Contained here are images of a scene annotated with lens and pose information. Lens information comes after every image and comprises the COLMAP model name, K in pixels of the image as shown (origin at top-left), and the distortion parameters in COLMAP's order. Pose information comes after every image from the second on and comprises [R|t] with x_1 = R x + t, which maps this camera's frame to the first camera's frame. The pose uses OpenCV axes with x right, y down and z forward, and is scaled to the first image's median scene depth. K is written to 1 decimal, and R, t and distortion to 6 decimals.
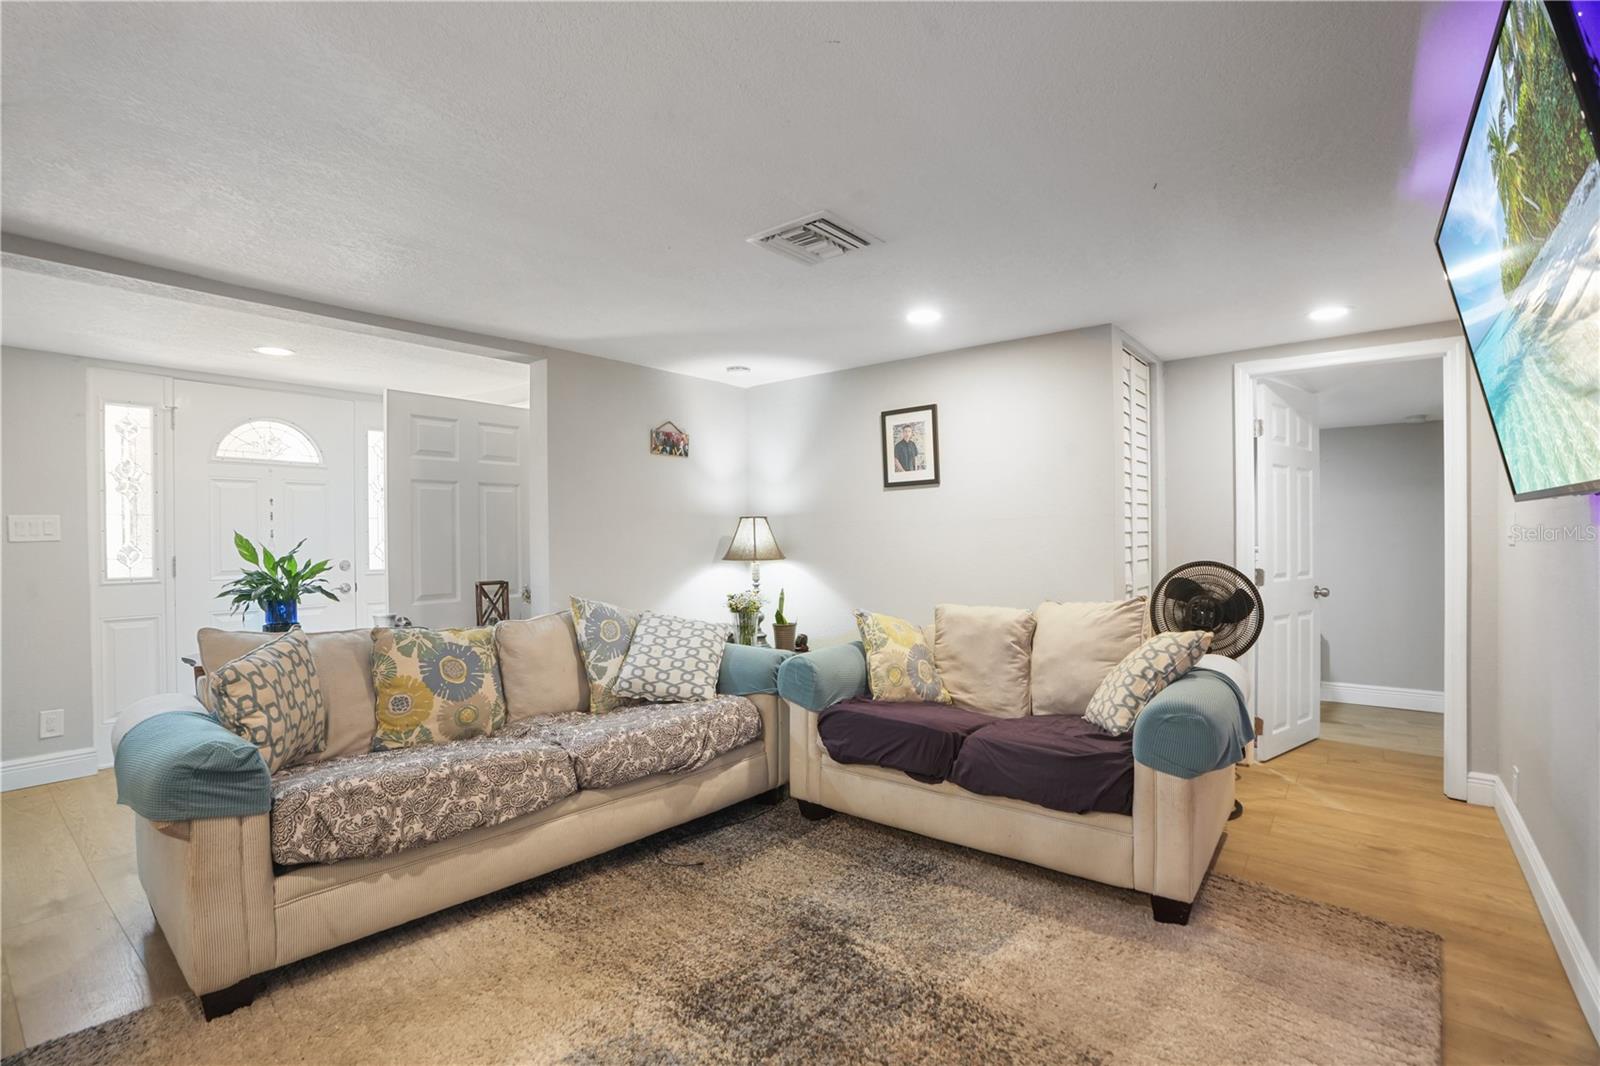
lens RADIAL K [[747.4, 0, 797.6], [0, 747.4, 535.6], [0, 0, 1]] dist [-0.075536, 0.044581]
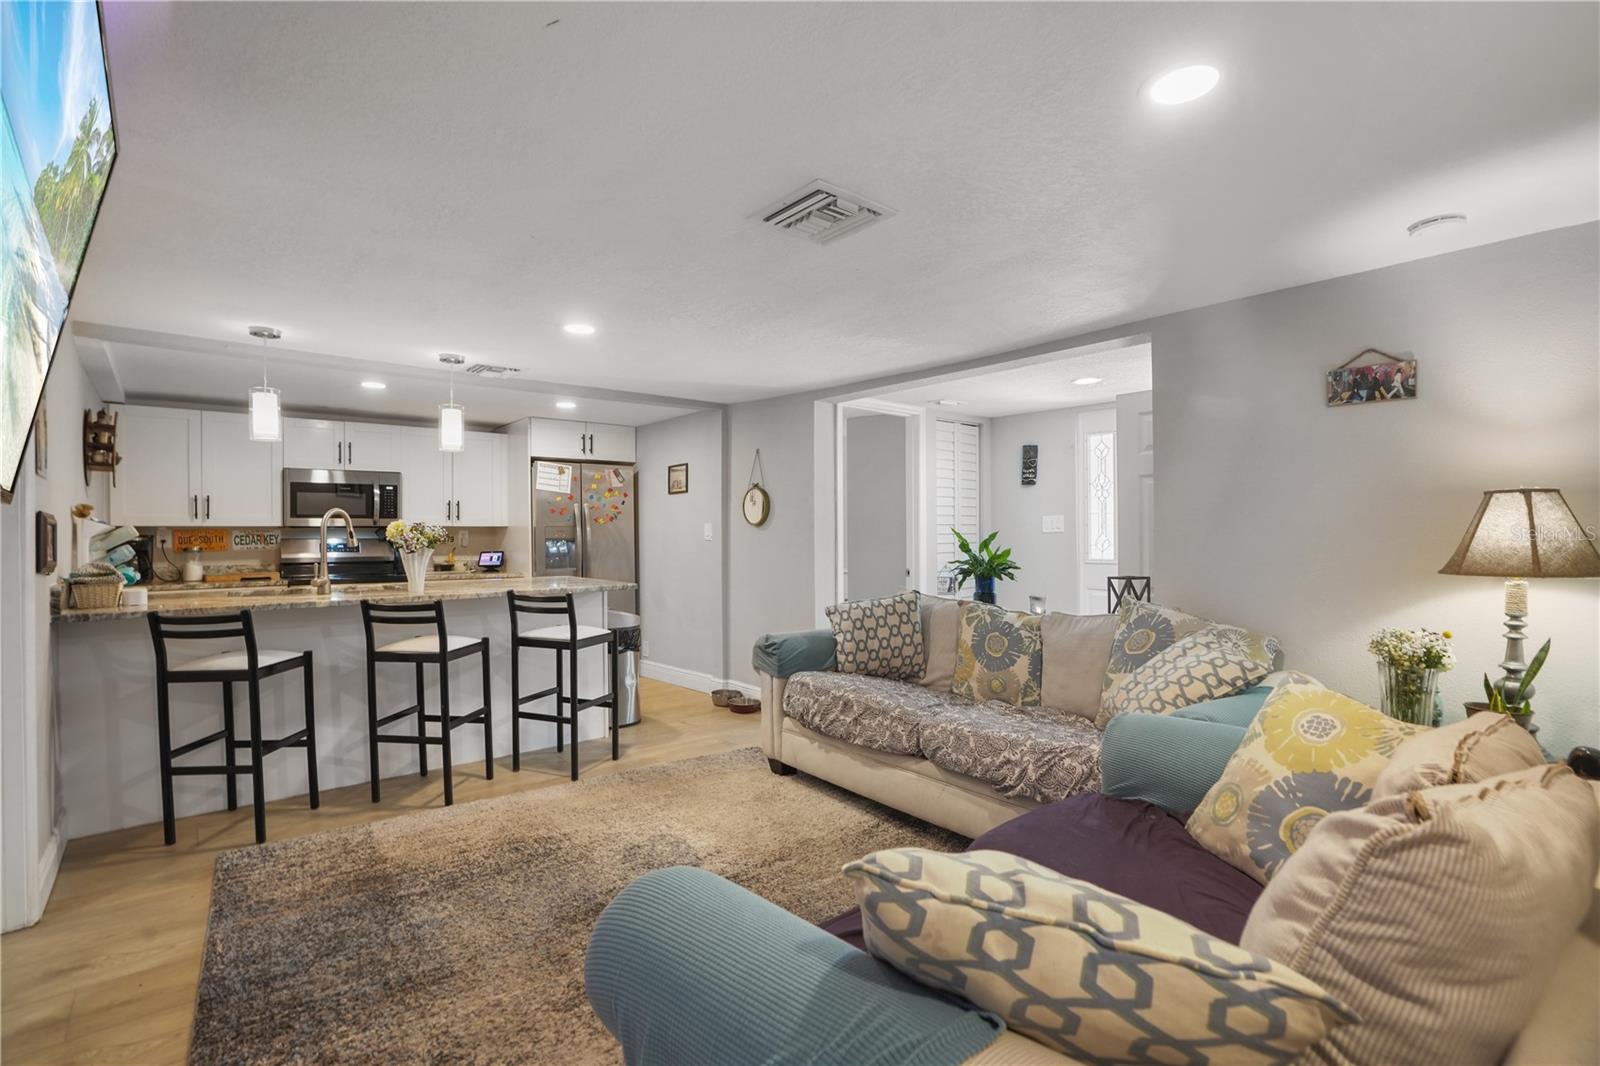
lens RADIAL K [[747.4, 0, 797.6], [0, 747.4, 535.6], [0, 0, 1]] dist [-0.075536, 0.044581]
pose [[-0.178341, 0.009086, -0.983927, 0.728039], [0.007598, 0.999940, 0.007857, -0.003138], [0.983939, -0.006075, -0.178400, 0.868279]]
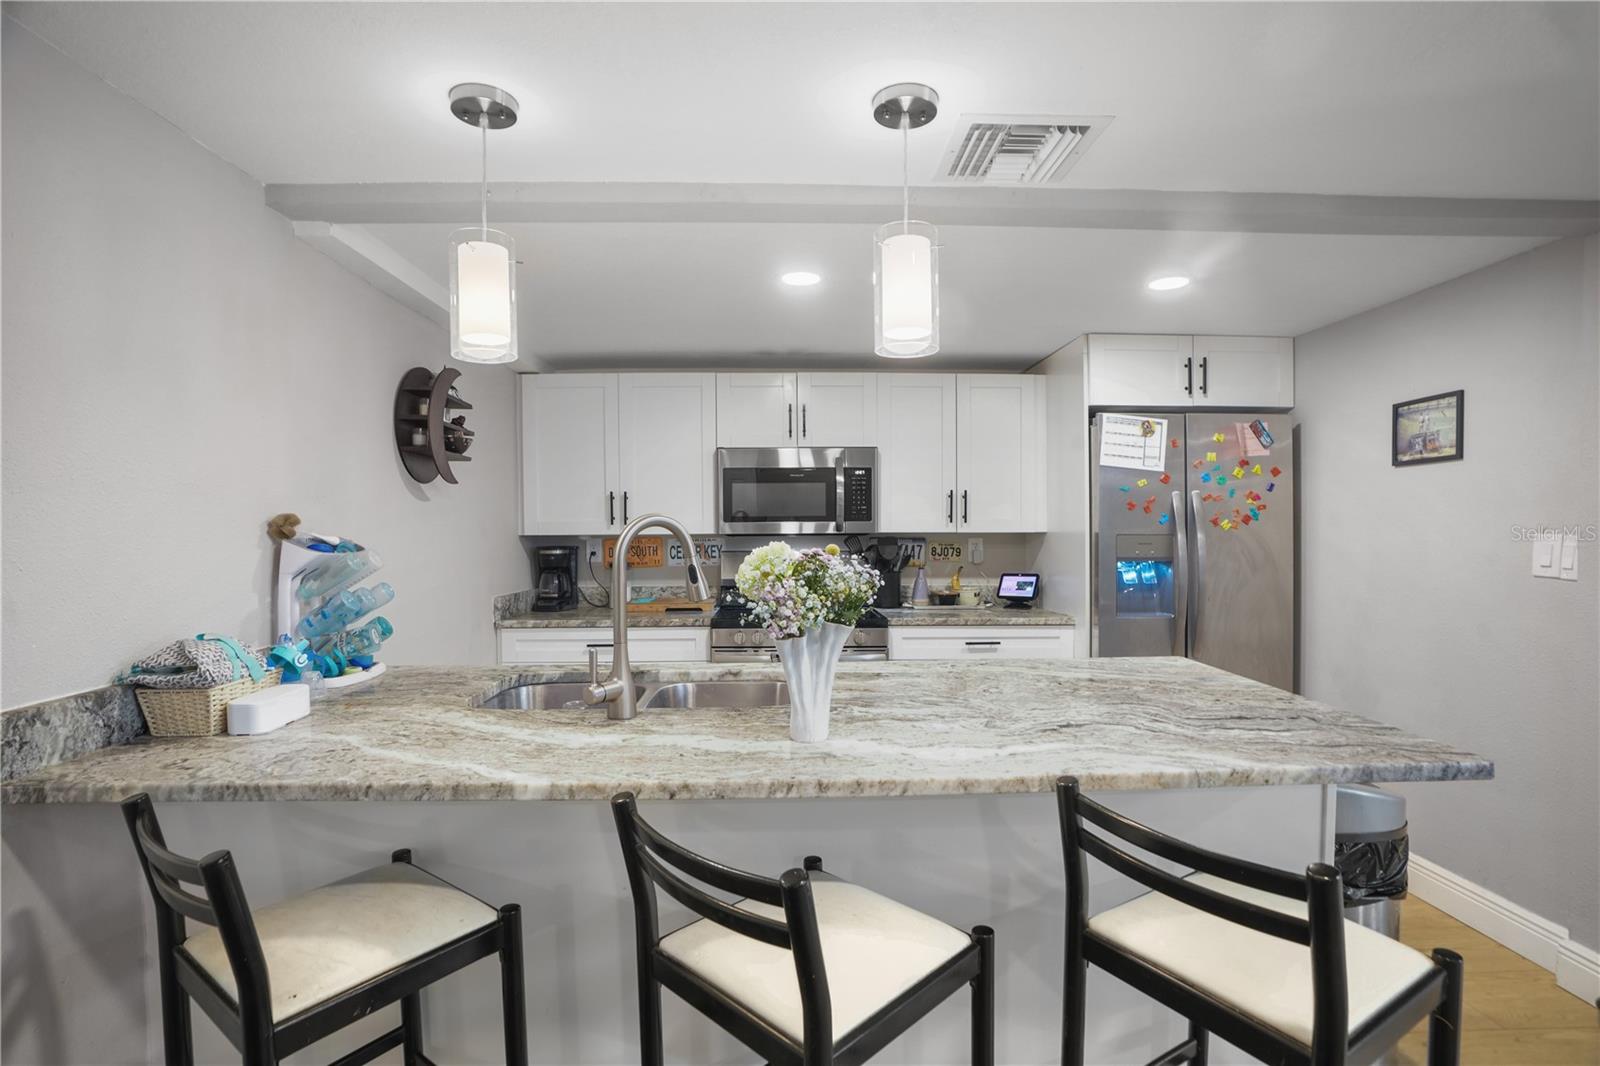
lens RADIAL K [[747.4, 0, 797.6], [0, 747.4, 535.6], [0, 0, 1]] dist [-0.075536, 0.044581]
pose [[-0.762785, 0.018367, -0.646391, -0.065993], [0.008584, 0.999796, 0.018279, -0.038867], [0.646595, 0.008394, -0.762787, 0.364800]]
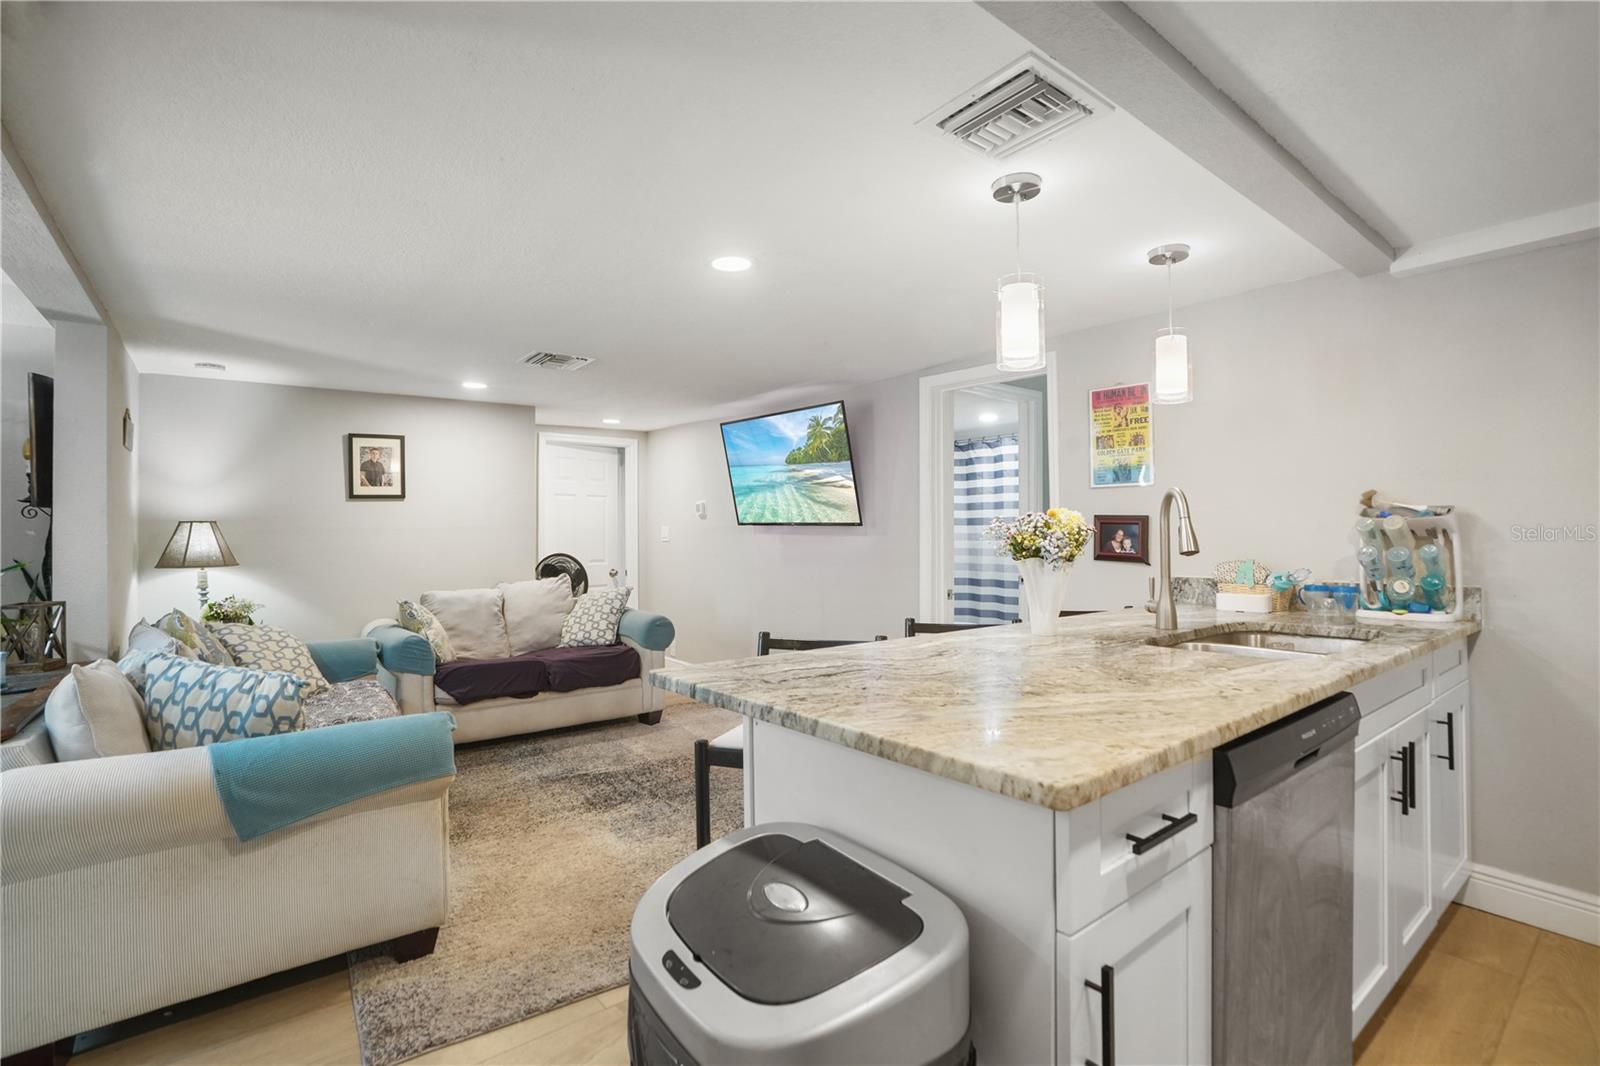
lens RADIAL K [[747.4, 0, 797.6], [0, 747.4, 535.6], [0, 0, 1]] dist [-0.075536, 0.044581]
pose [[0.228602, -0.002512, 0.973517, -1.096949], [0.007754, 0.999970, 0.000760, -0.003368], [-0.973489, 0.007375, 0.228614, 0.082763]]
